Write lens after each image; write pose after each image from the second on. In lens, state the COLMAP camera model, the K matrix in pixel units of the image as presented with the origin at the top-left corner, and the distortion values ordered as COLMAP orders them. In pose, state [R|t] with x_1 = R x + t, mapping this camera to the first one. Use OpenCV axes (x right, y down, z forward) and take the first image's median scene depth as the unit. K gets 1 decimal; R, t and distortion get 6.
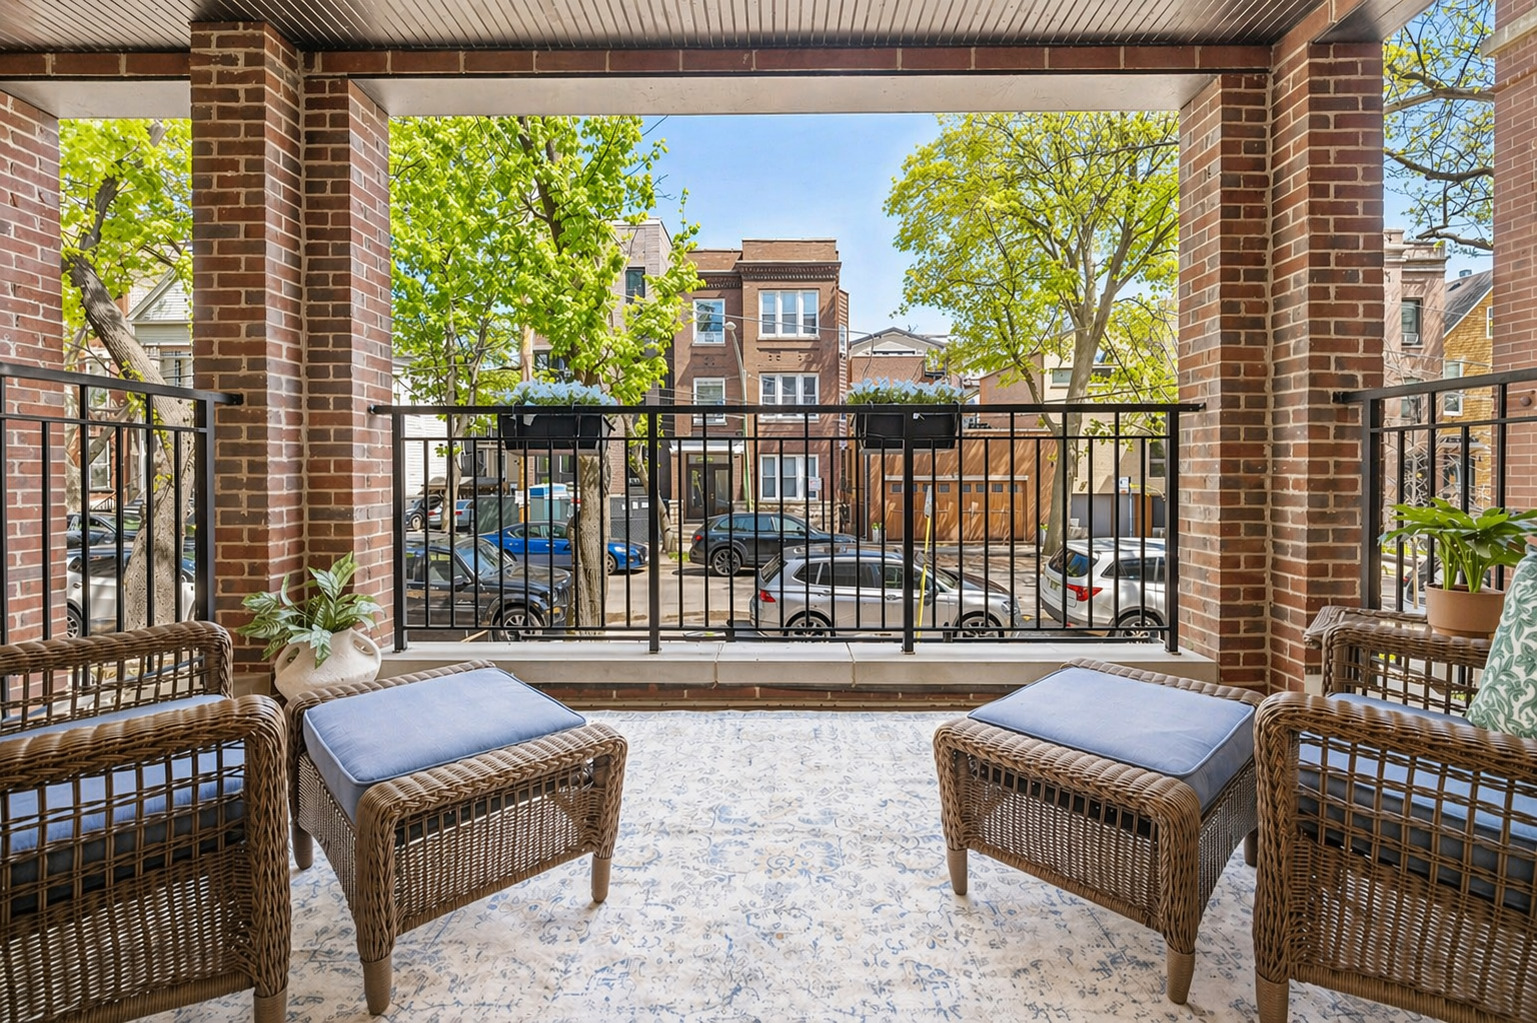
lens RADIAL K [[671.6, 0, 778.5], [0, 671.6, 504.6], [0, 0, 1]] dist [-0.002059, -0.000138]
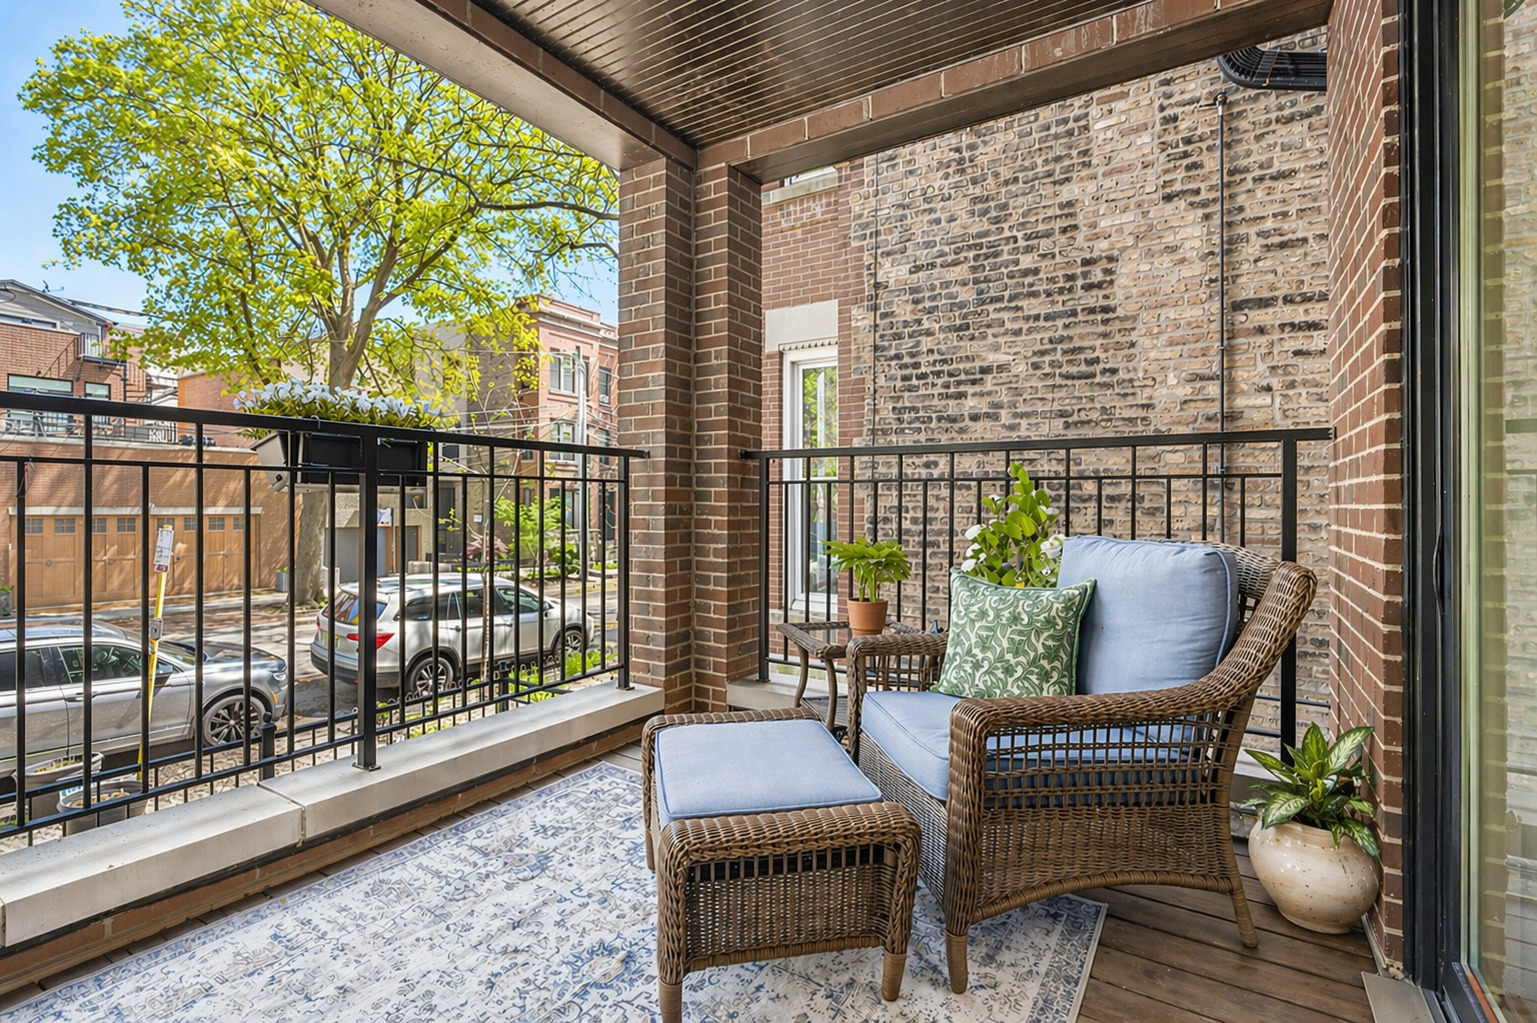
lens RADIAL K [[708.7, 0, 769.5], [0, 708.7, 511.3], [0, 0, 1]] dist [0.000461, 0.000874]
pose [[0.531476, -0.005590, 0.847055, -0.225695], [0.035695, 0.999238, -0.015803, -0.028509], [-0.846321, 0.038635, 0.531270, 0.229119]]
